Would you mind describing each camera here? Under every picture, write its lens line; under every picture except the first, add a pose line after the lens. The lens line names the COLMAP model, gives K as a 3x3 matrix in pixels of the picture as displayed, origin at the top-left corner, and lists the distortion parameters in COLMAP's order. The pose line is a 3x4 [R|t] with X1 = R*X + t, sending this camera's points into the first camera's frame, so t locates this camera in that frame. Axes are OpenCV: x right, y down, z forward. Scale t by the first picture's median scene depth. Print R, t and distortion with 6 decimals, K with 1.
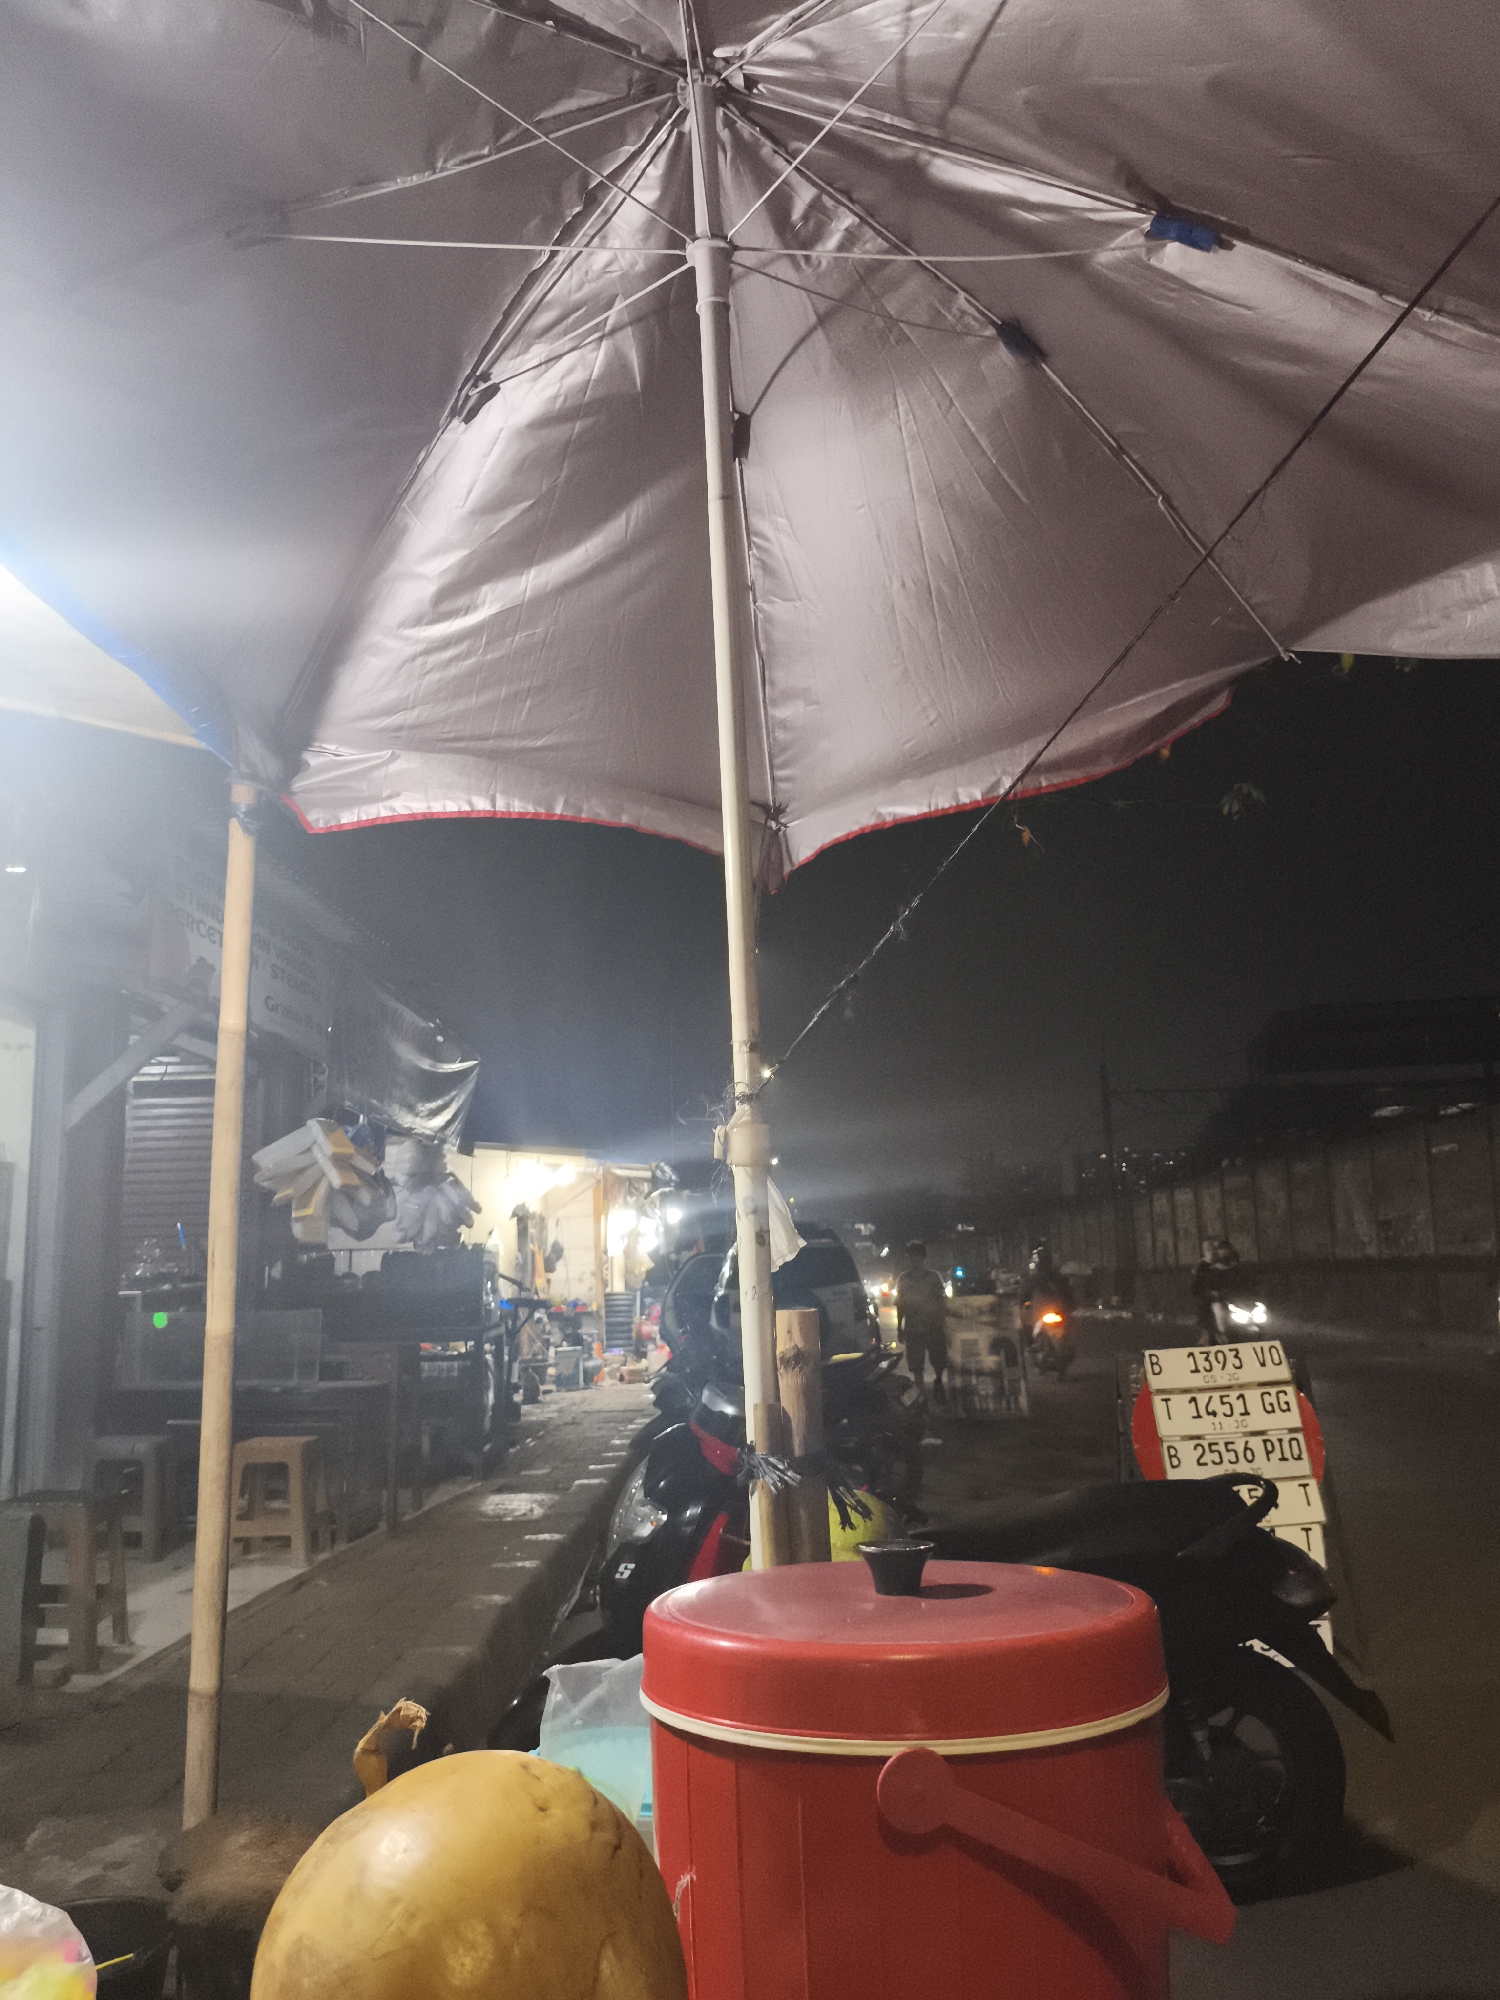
lens RADIAL K [[1545.5, 0, 752.1], [0, 1545.5, 991.6], [0, 0, 1]] dist [0.043218, -0.071038]
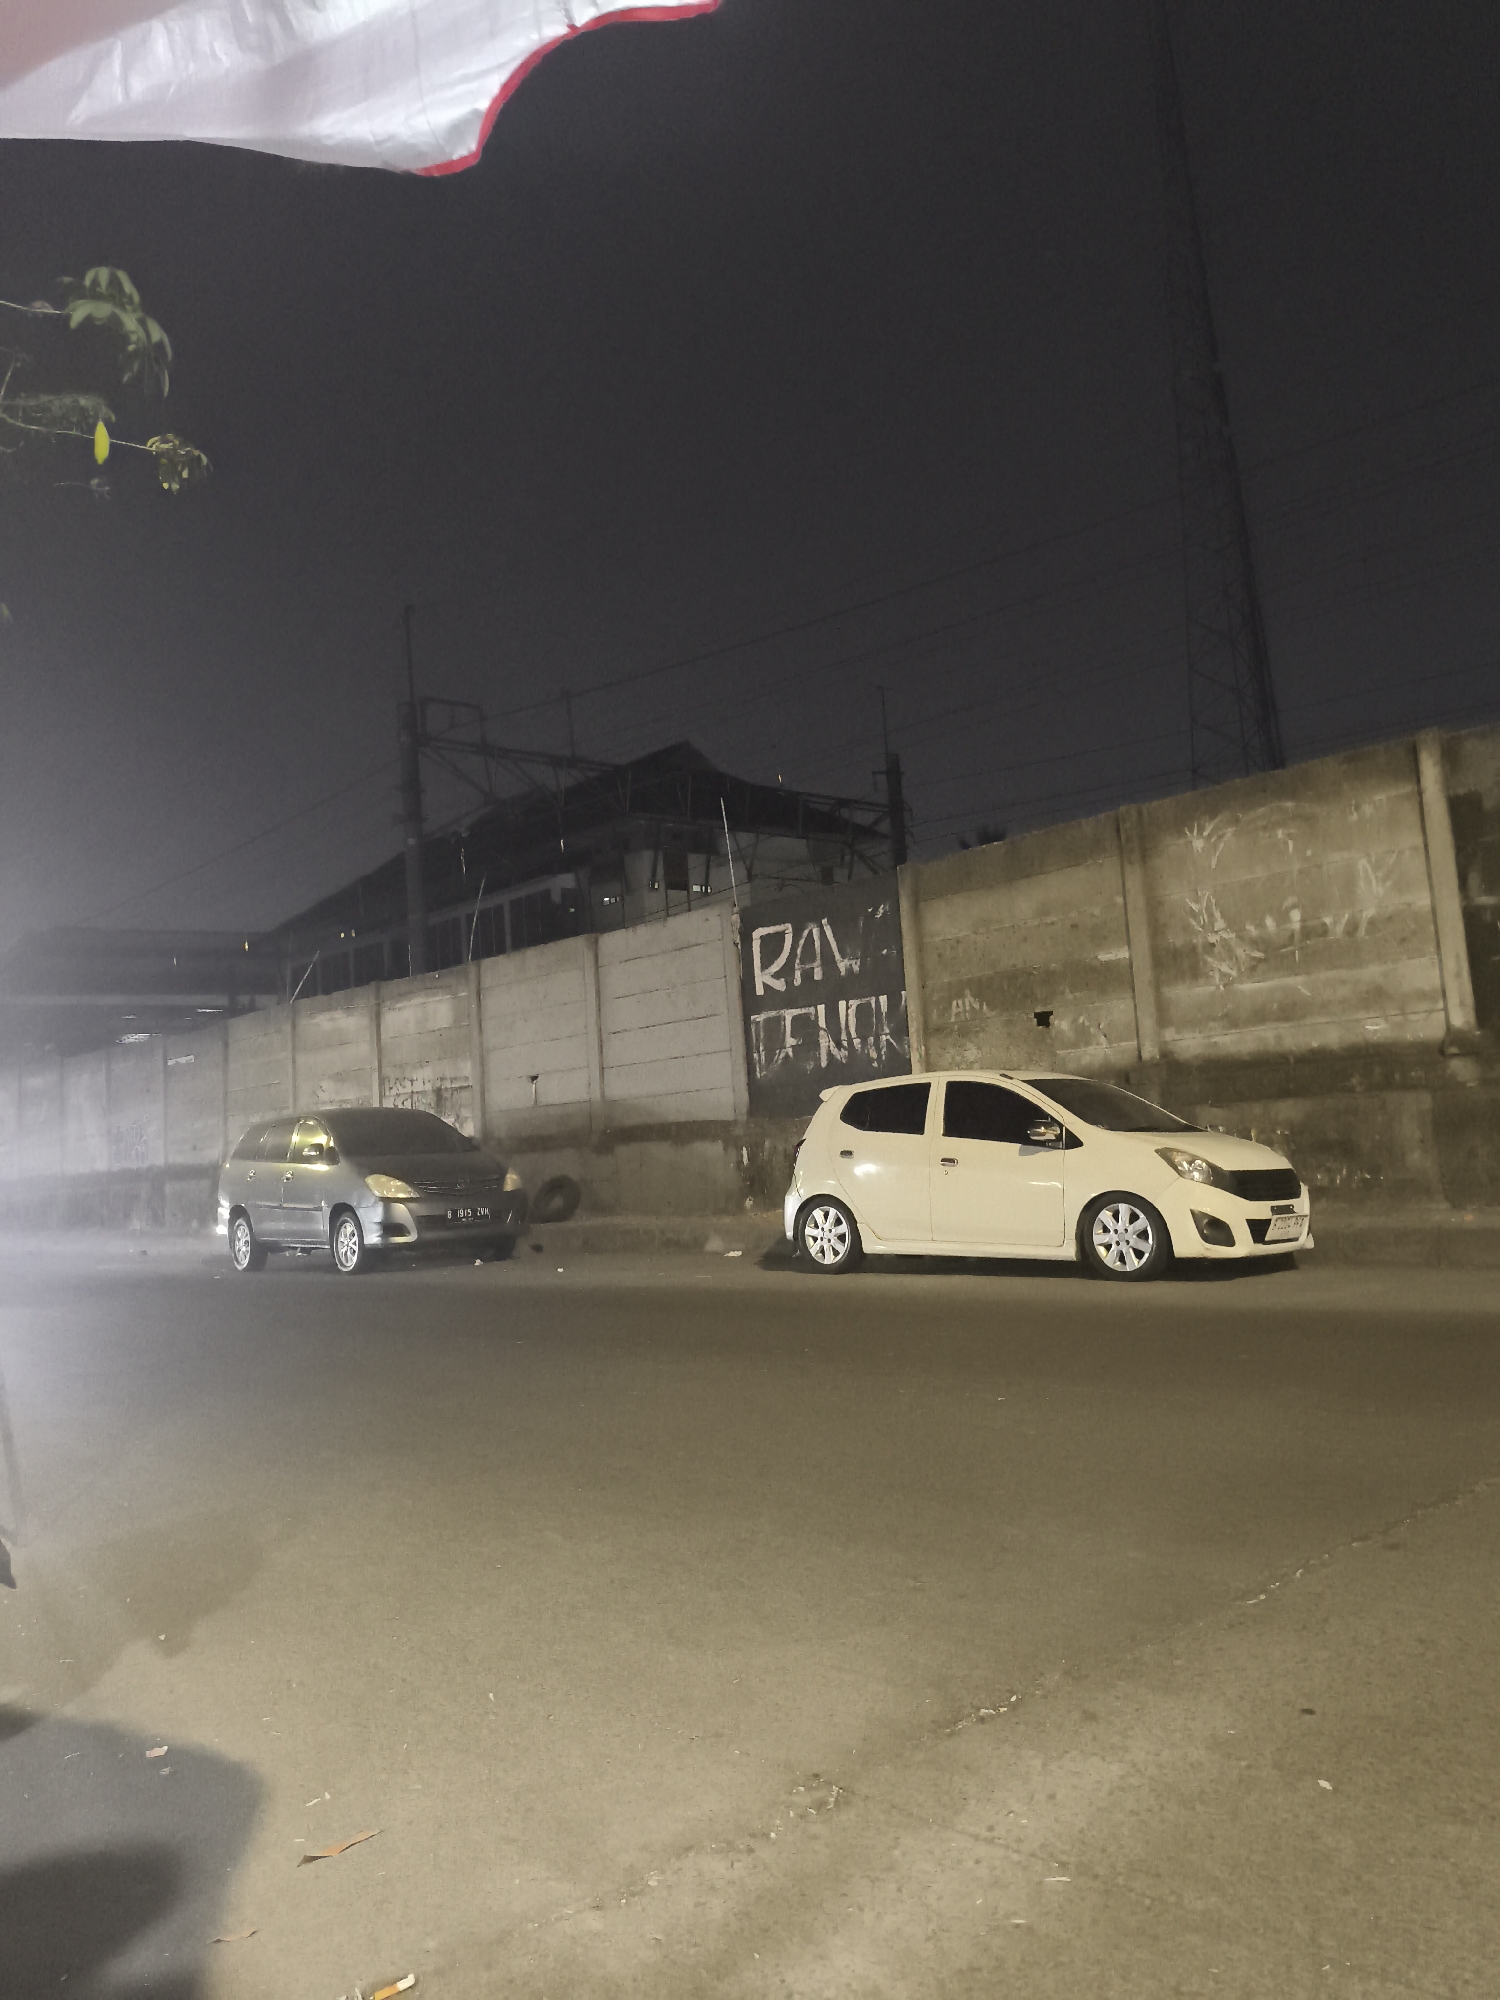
lens RADIAL K [[1526.4, 0, 755.7], [0, 1526.4, 994.8], [0, 0, 1]] dist [0.061758, -0.068401]
pose [[0.717340, 0.051020, 0.694852, 0.059789], [-0.082736, 0.996496, 0.012245, 0.069150], [-0.691793, -0.066273, 0.719048, 0.079135]]
